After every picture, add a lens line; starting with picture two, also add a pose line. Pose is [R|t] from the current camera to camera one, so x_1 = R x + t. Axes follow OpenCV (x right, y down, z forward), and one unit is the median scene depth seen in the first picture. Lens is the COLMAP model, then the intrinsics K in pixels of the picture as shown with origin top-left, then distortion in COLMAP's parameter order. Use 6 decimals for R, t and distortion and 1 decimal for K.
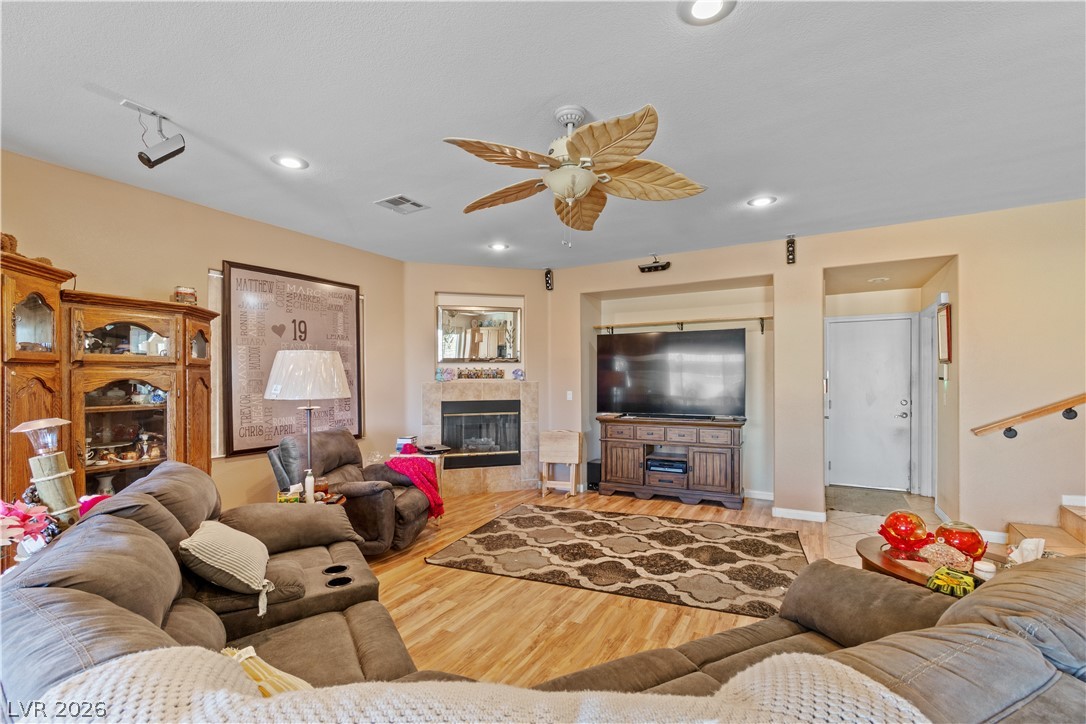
lens RADIAL K [[477.1, 0, 541.6], [0, 477.1, 381.0], [0, 0, 1]] dist [-0.000522, -0.000069]
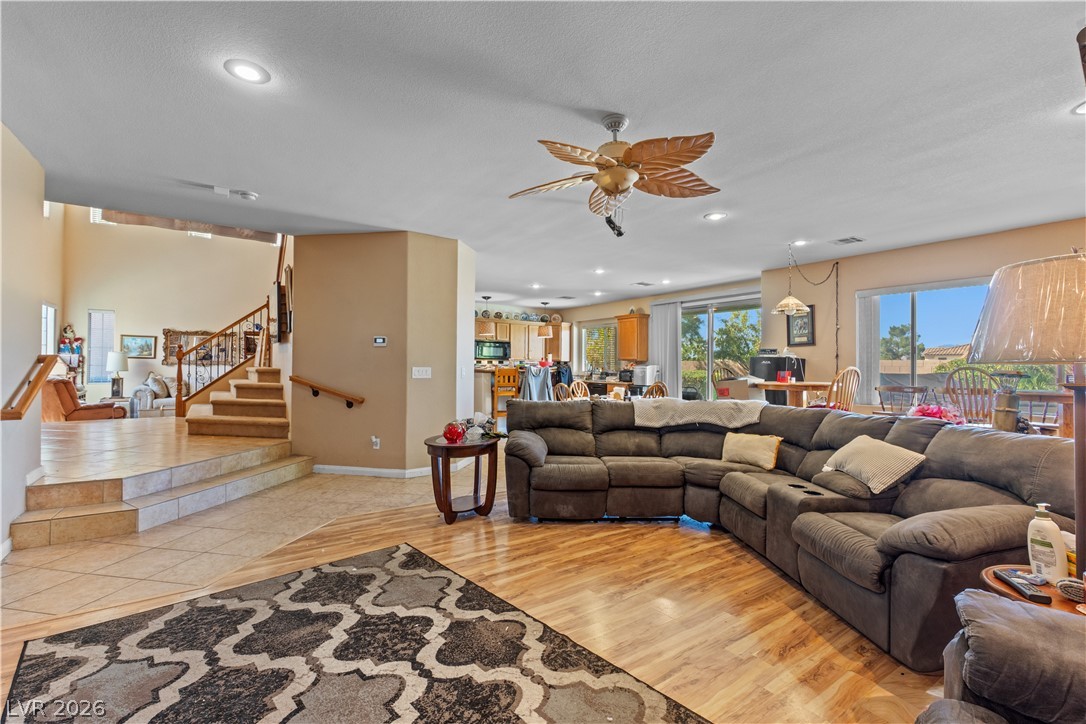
lens RADIAL K [[476.3, 0, 540.5], [0, 476.3, 364.5], [0, 0, 1]] dist [-0.001224, 0.000093]
pose [[-0.900676, 0.001474, 0.434489, -0.180604], [-0.000684, 0.999988, -0.004810, 0.031198], [-0.434491, -0.004629, -0.900664, 1.345606]]
